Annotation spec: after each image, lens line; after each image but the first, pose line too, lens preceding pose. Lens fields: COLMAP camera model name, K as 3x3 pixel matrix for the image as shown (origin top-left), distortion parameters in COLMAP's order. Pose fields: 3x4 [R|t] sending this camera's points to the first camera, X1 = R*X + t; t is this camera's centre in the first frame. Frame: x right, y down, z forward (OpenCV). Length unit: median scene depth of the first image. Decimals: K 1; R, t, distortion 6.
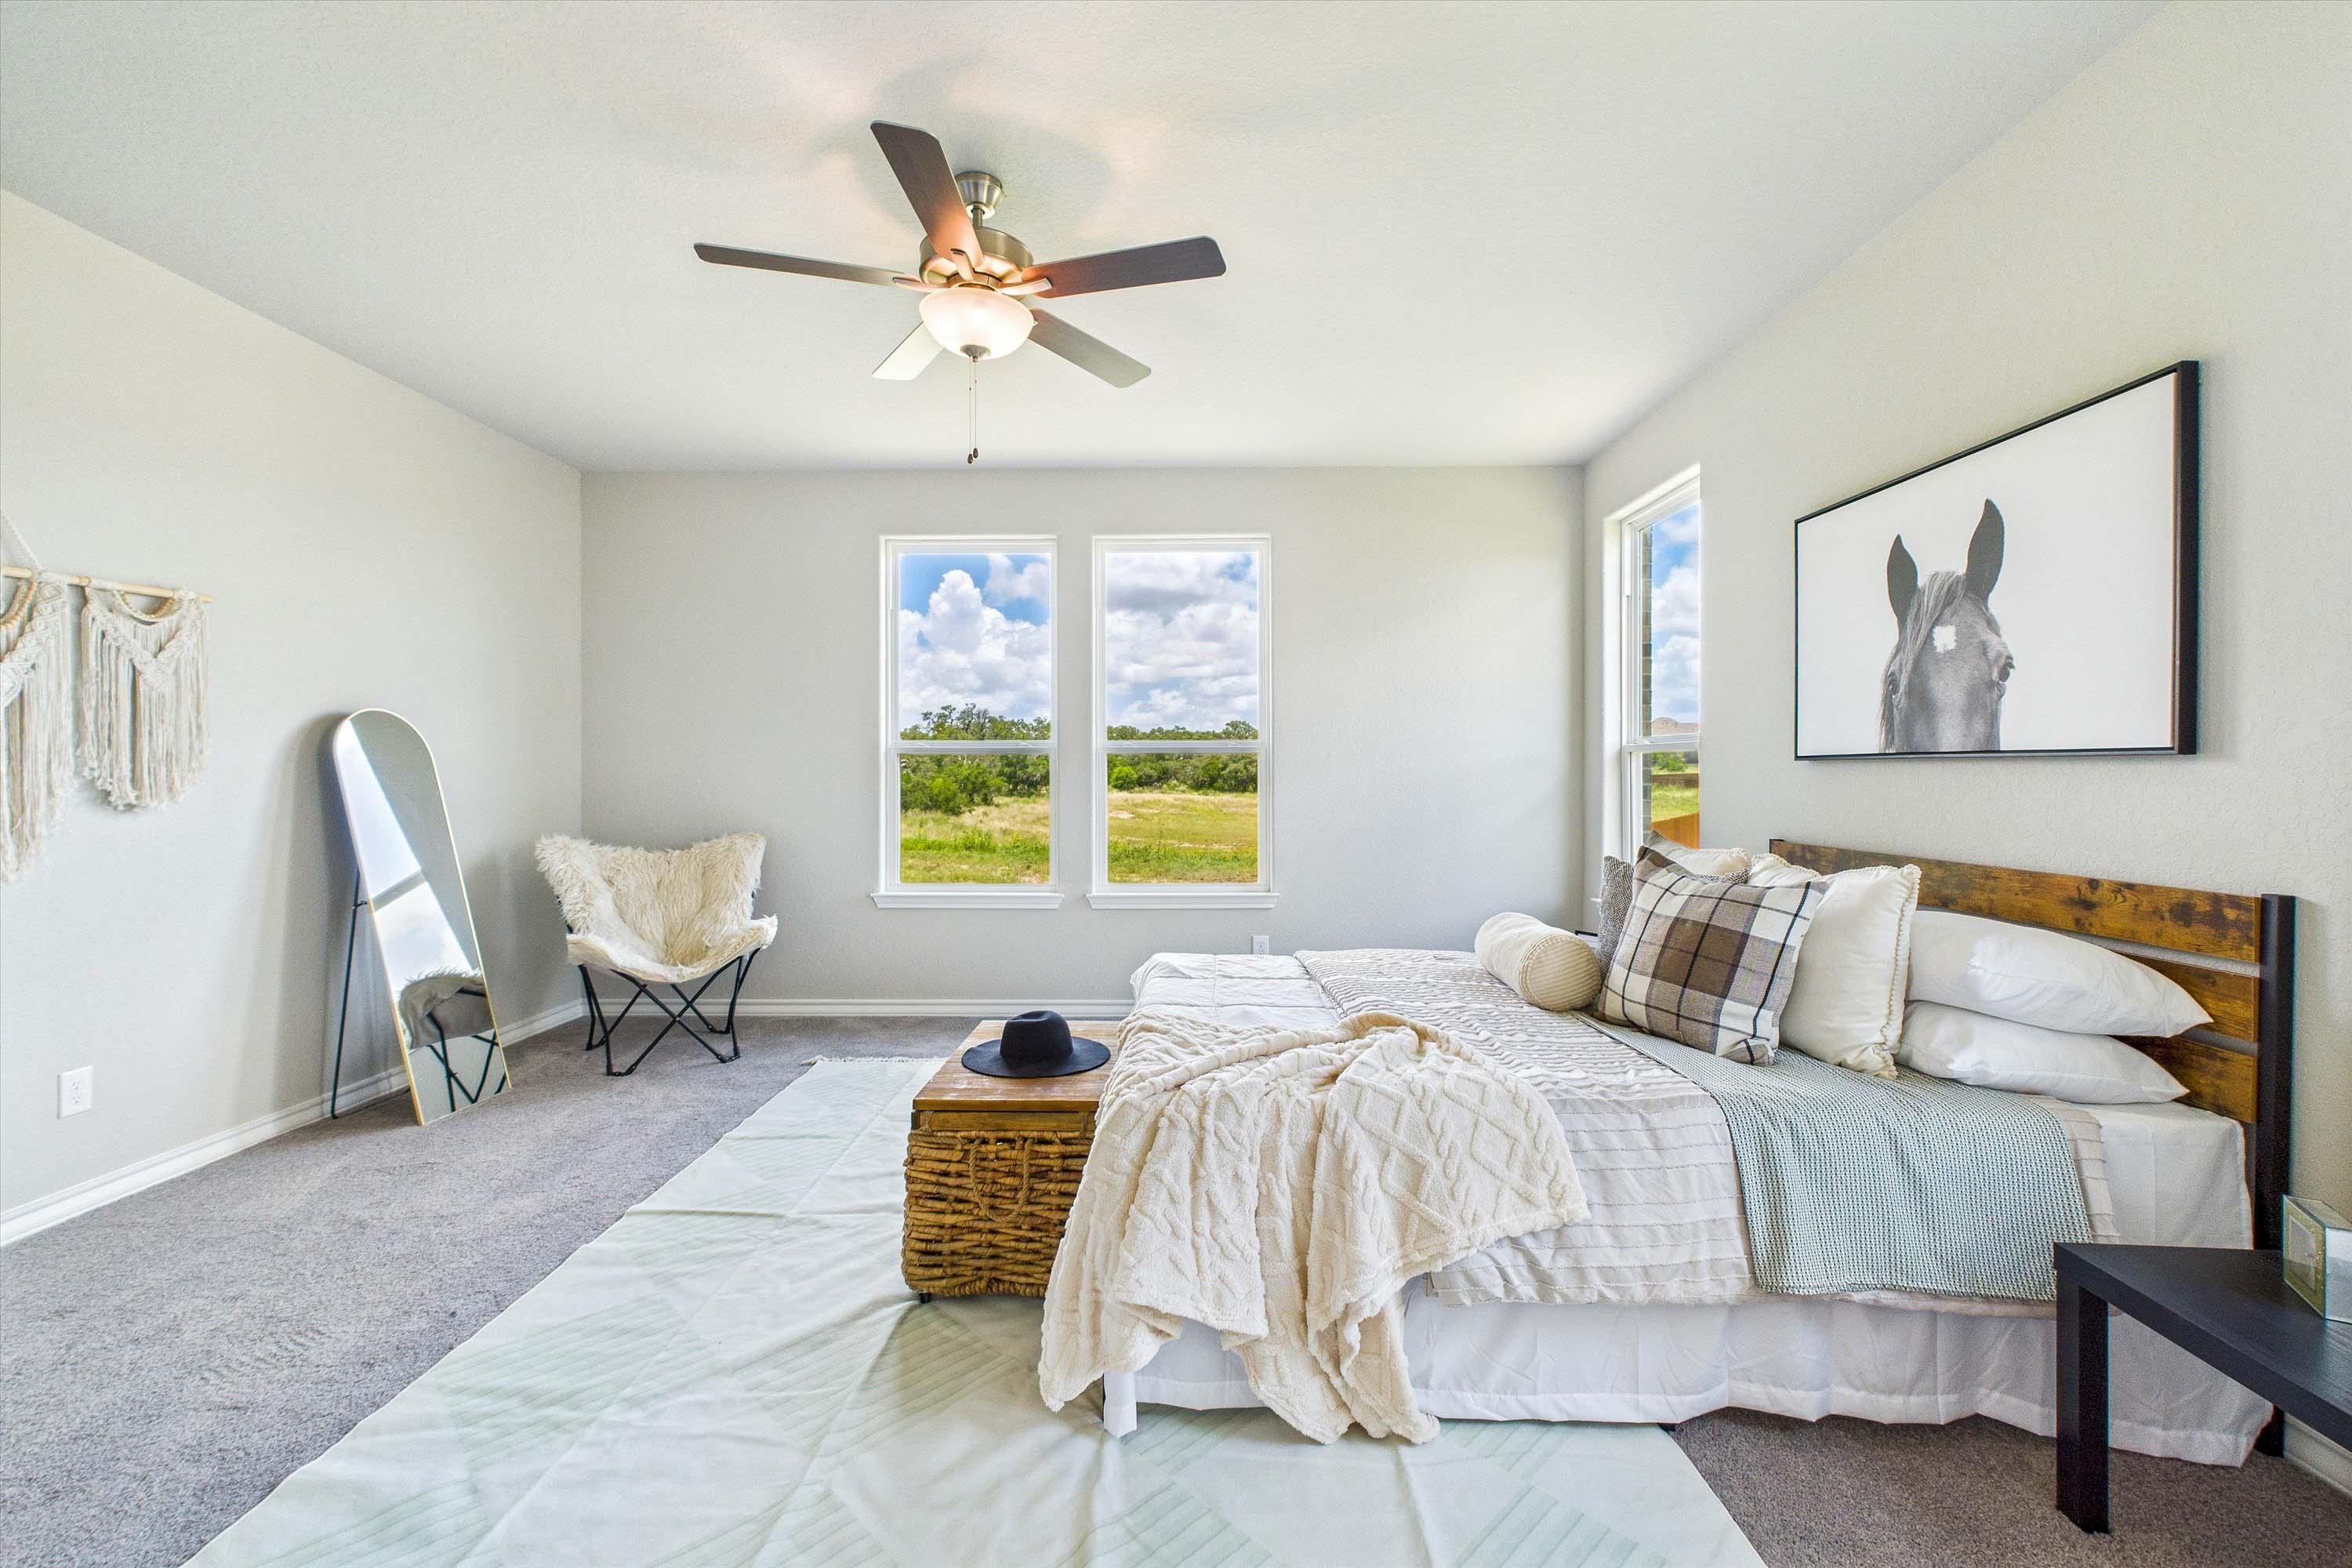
lens RADIAL K [[990.9, 0, 1175.9], [0, 990.9, 770.4], [0, 0, 1]] dist [0.000877, 0.000075]
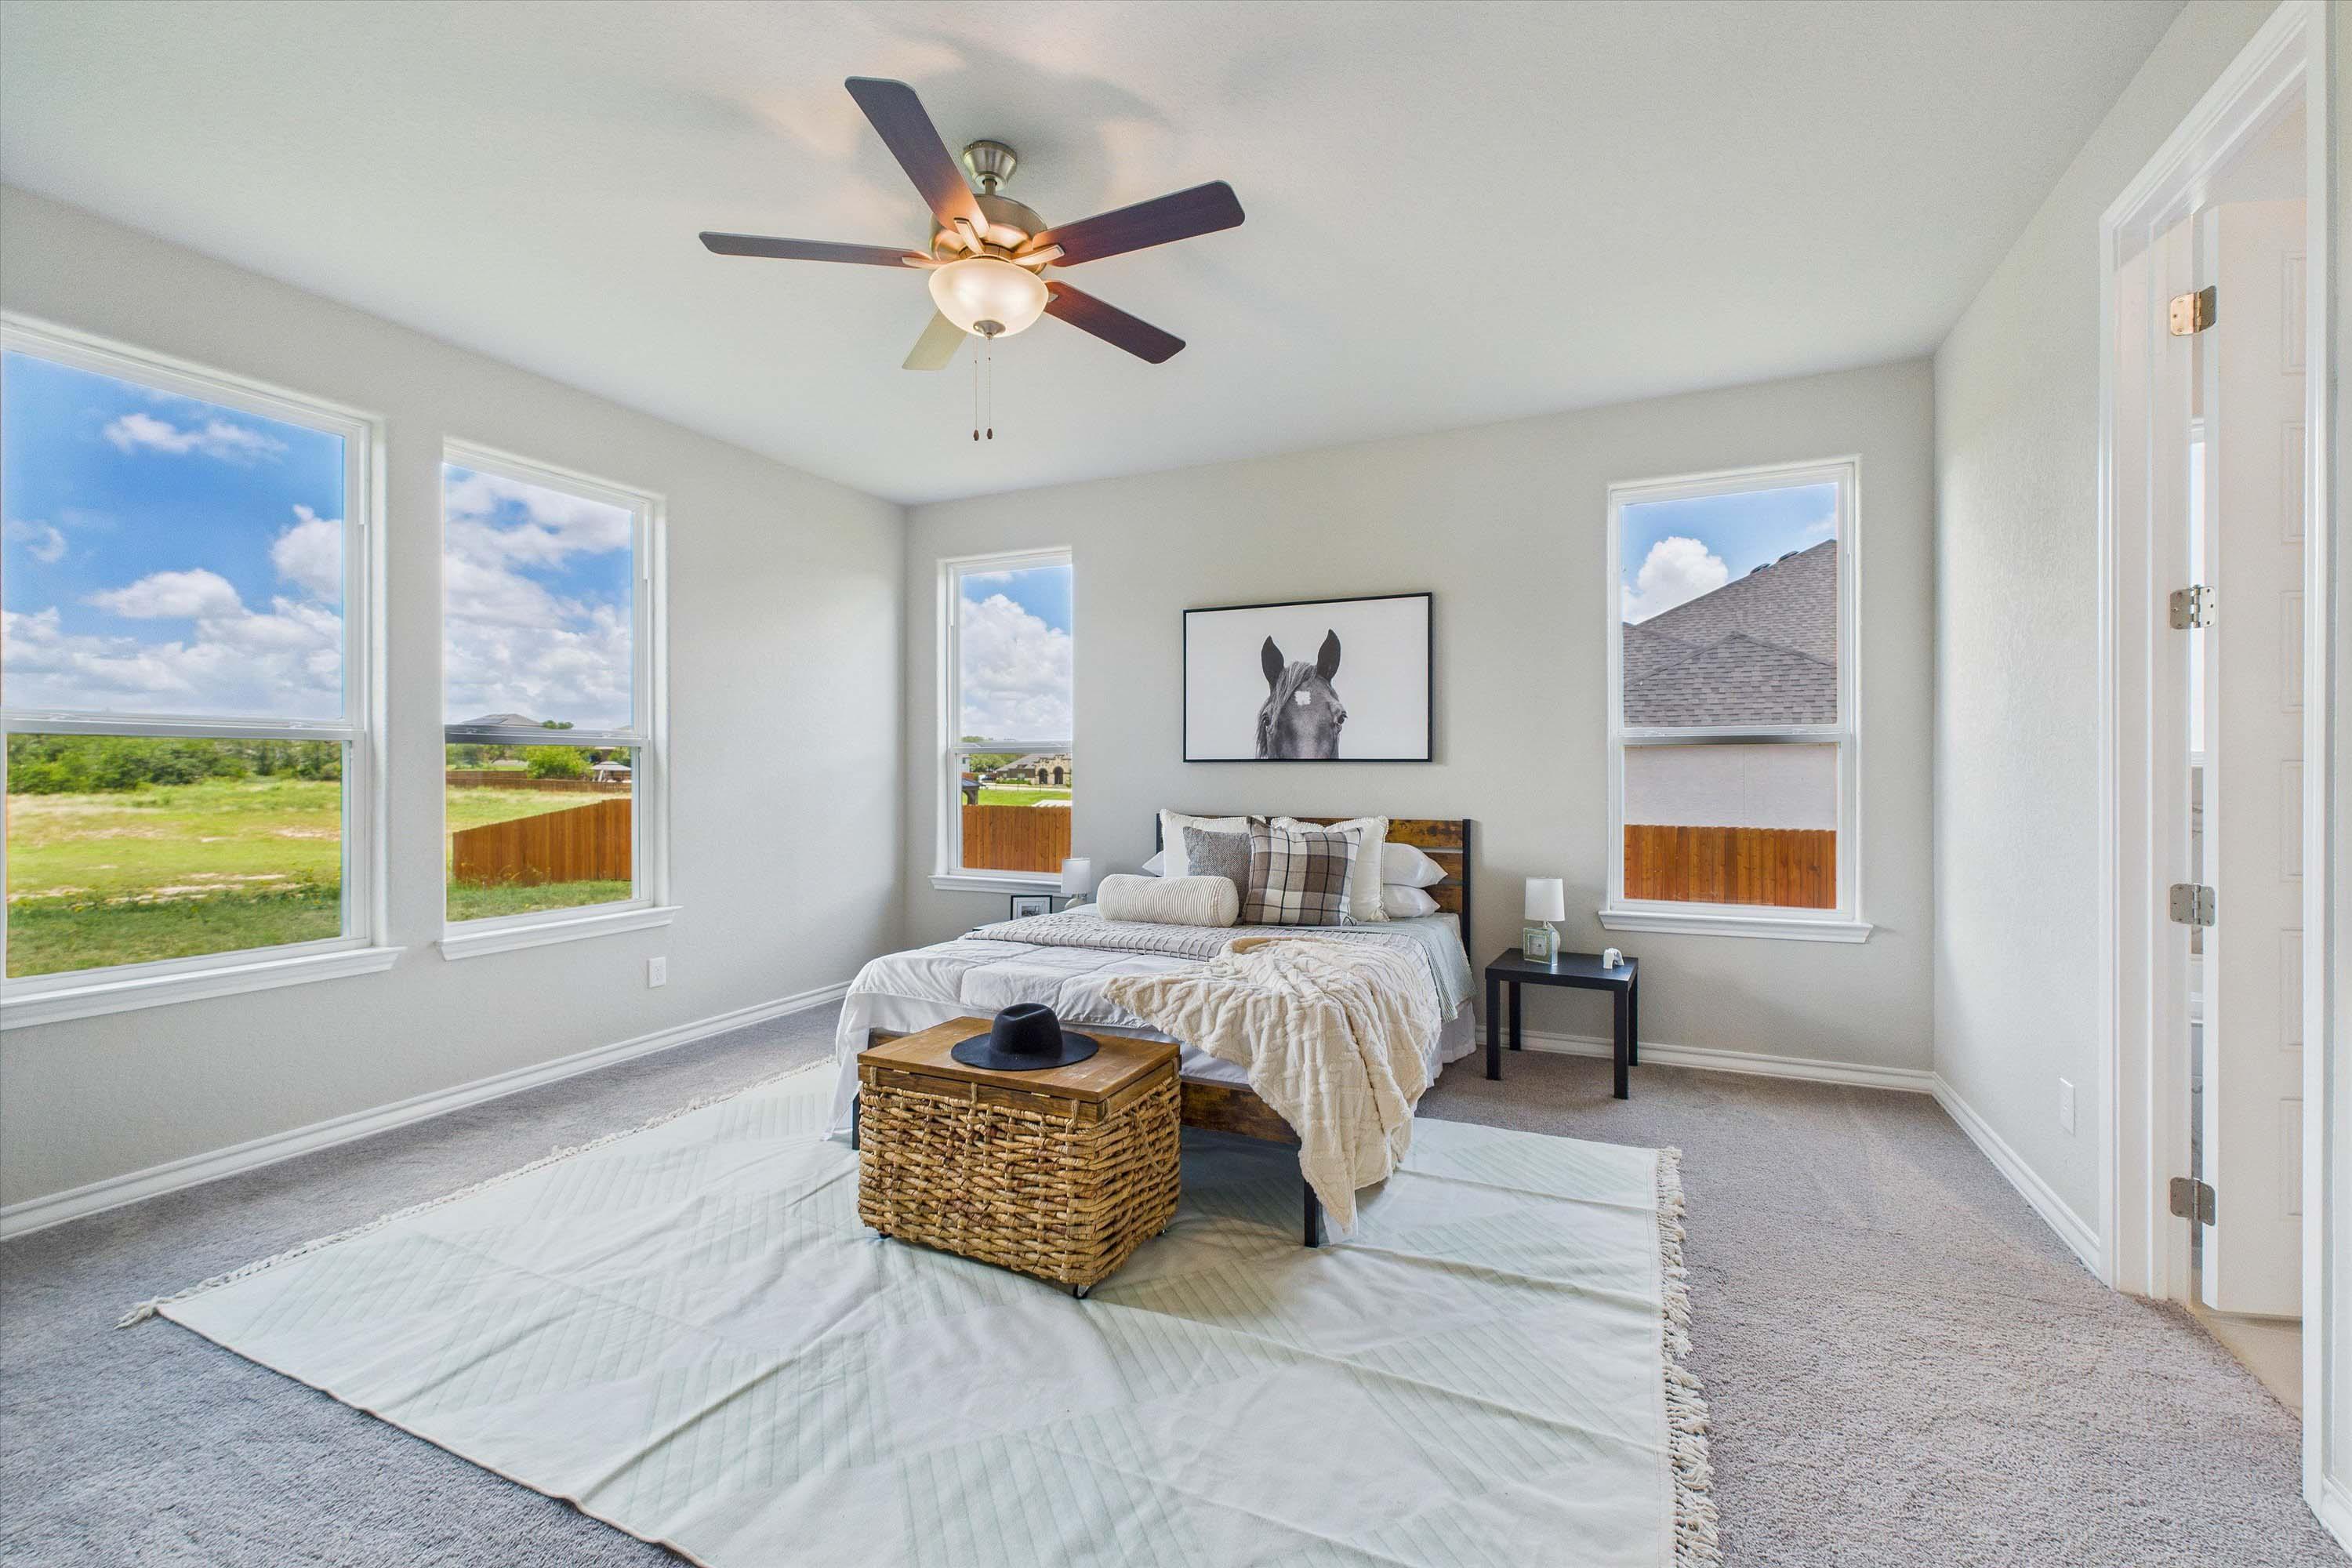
lens RADIAL K [[985.1, 0, 1172.2], [0, 985.1, 773.0], [0, 0, 1]] dist [0.000146, 0.000222]
pose [[0.414640, -0.001325, 0.909985, -1.329115], [-0.002344, 0.999994, 0.002524, 0.004886], [-0.909982, -0.003180, 0.414634, 0.600803]]
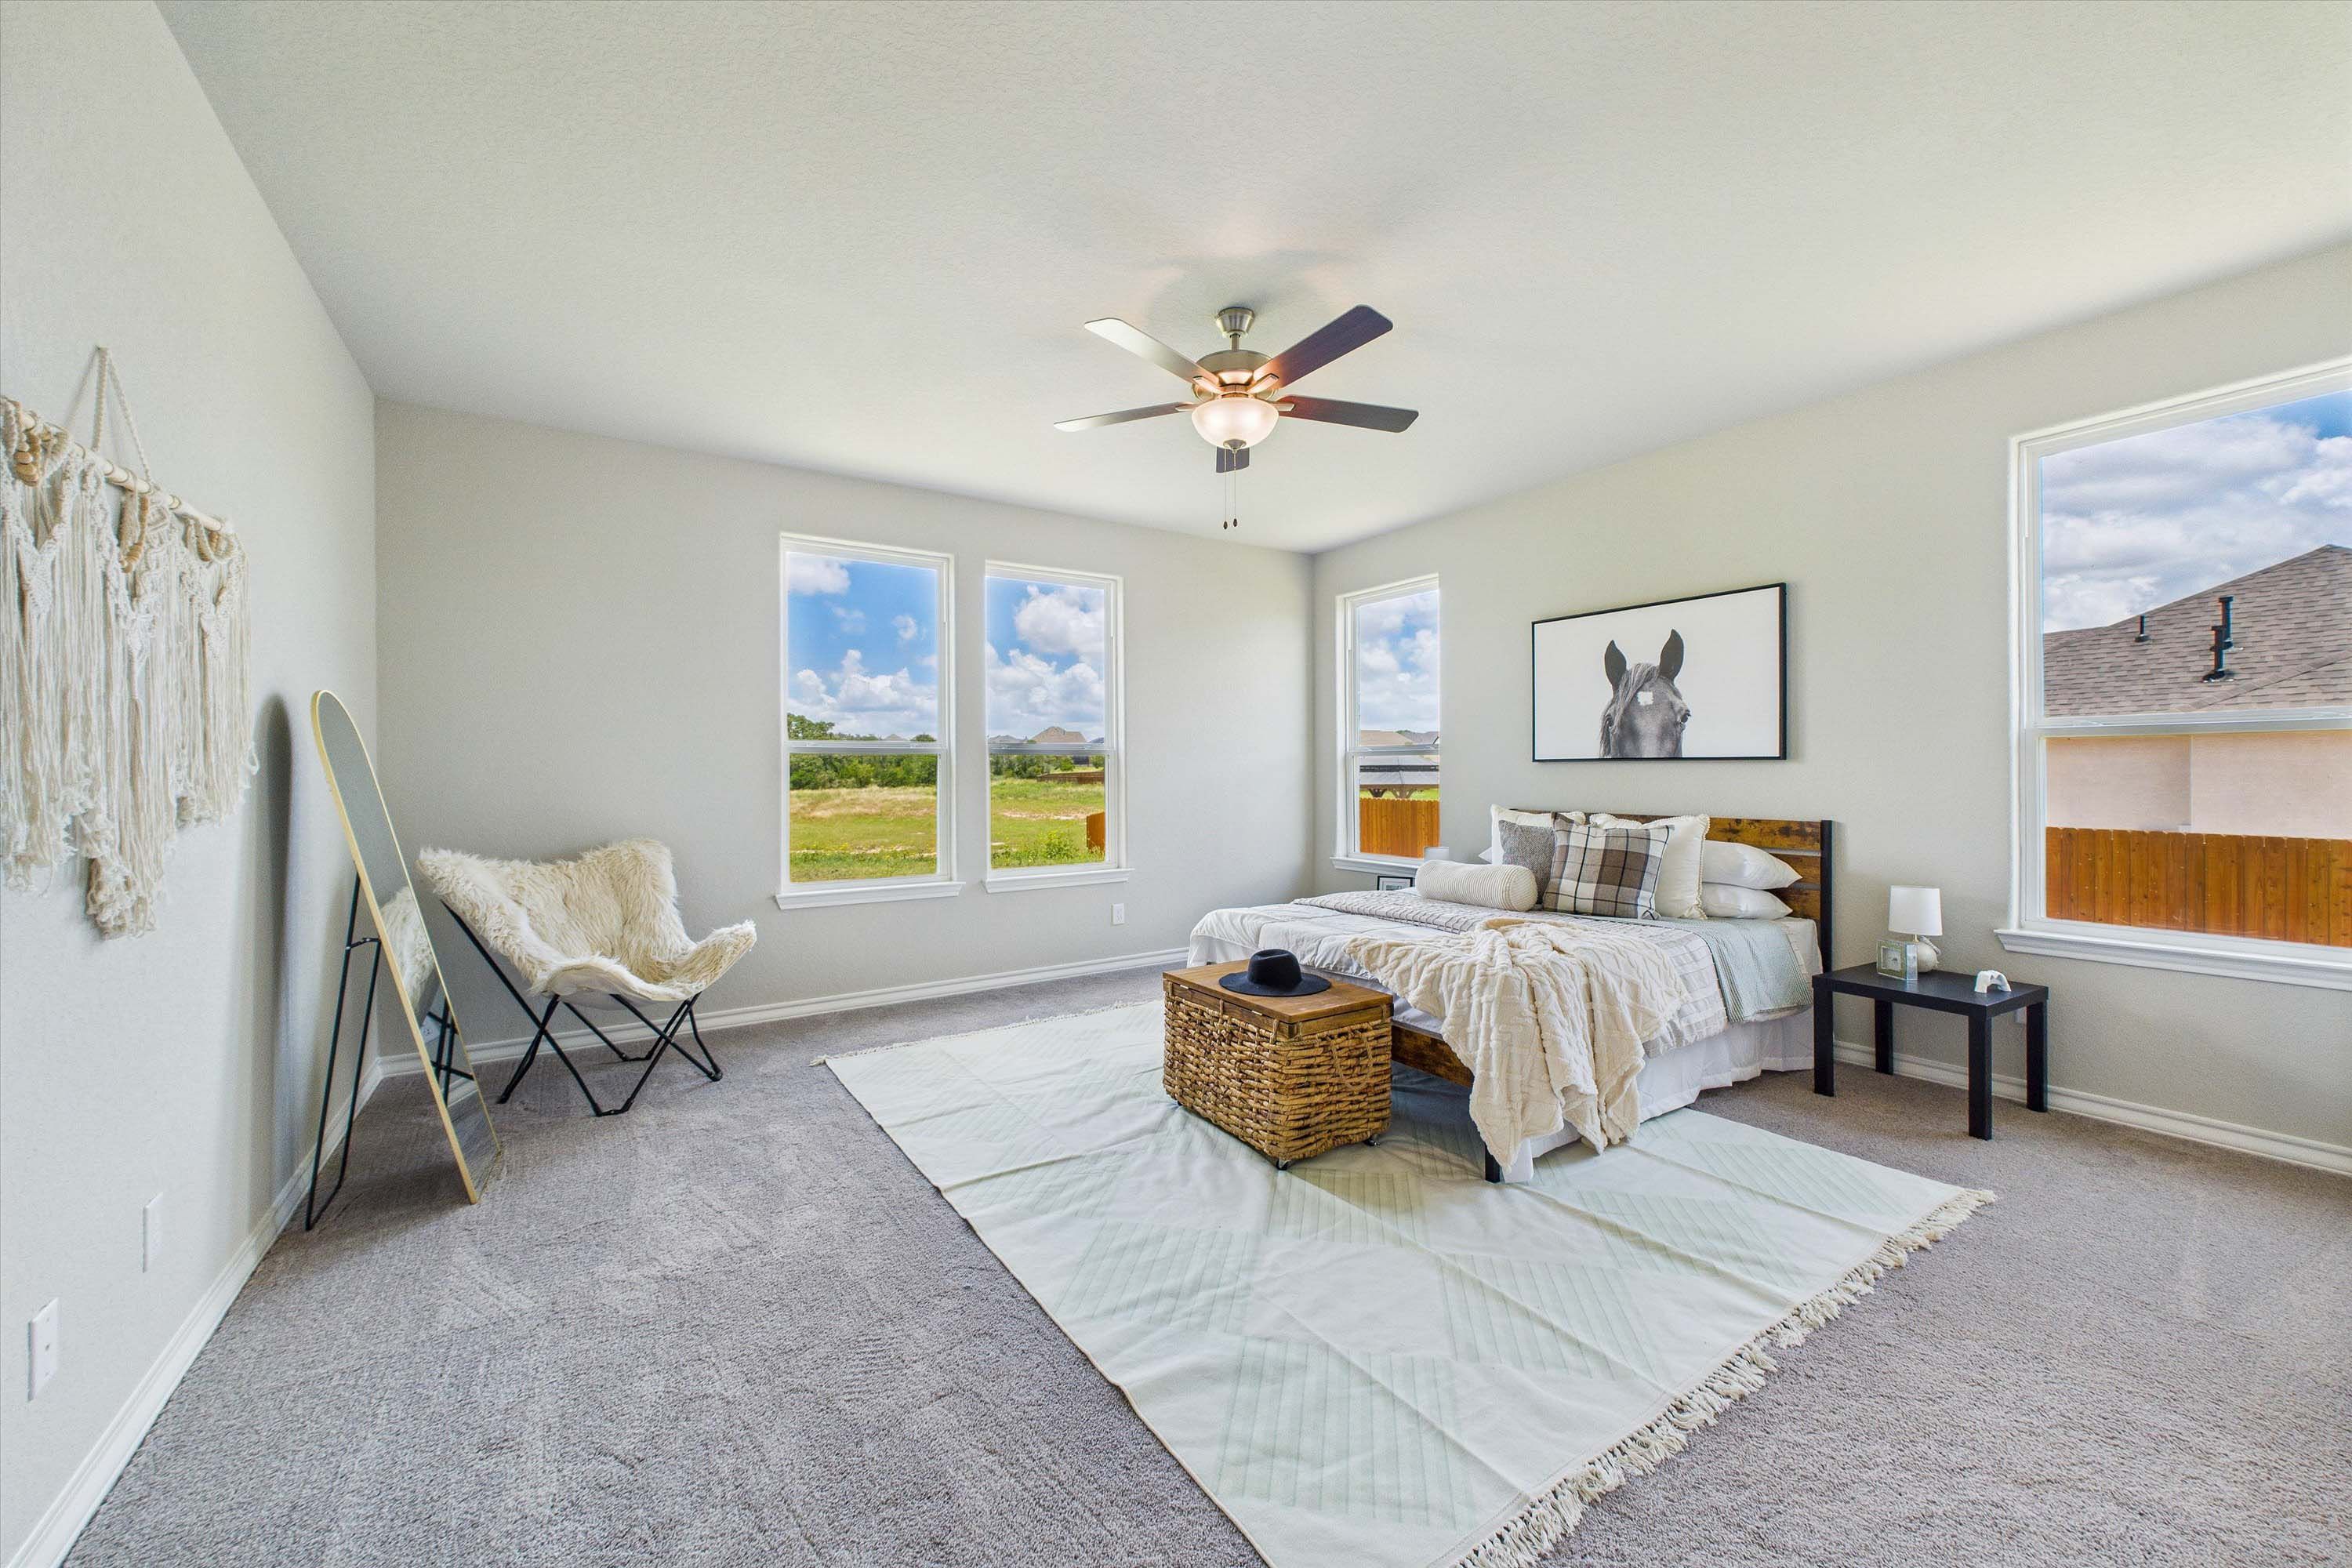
lens RADIAL K [[893.9, 0, 1175.7], [0, 893.9, 774.2], [0, 0, 1]] dist [-0.000693, 0.000081]
pose [[0.827946, -0.005161, 0.560784, -1.232838], [0.002872, 0.999984, 0.004963, 0.002238], [-0.560800, -0.002498, 0.827947, 0.110407]]
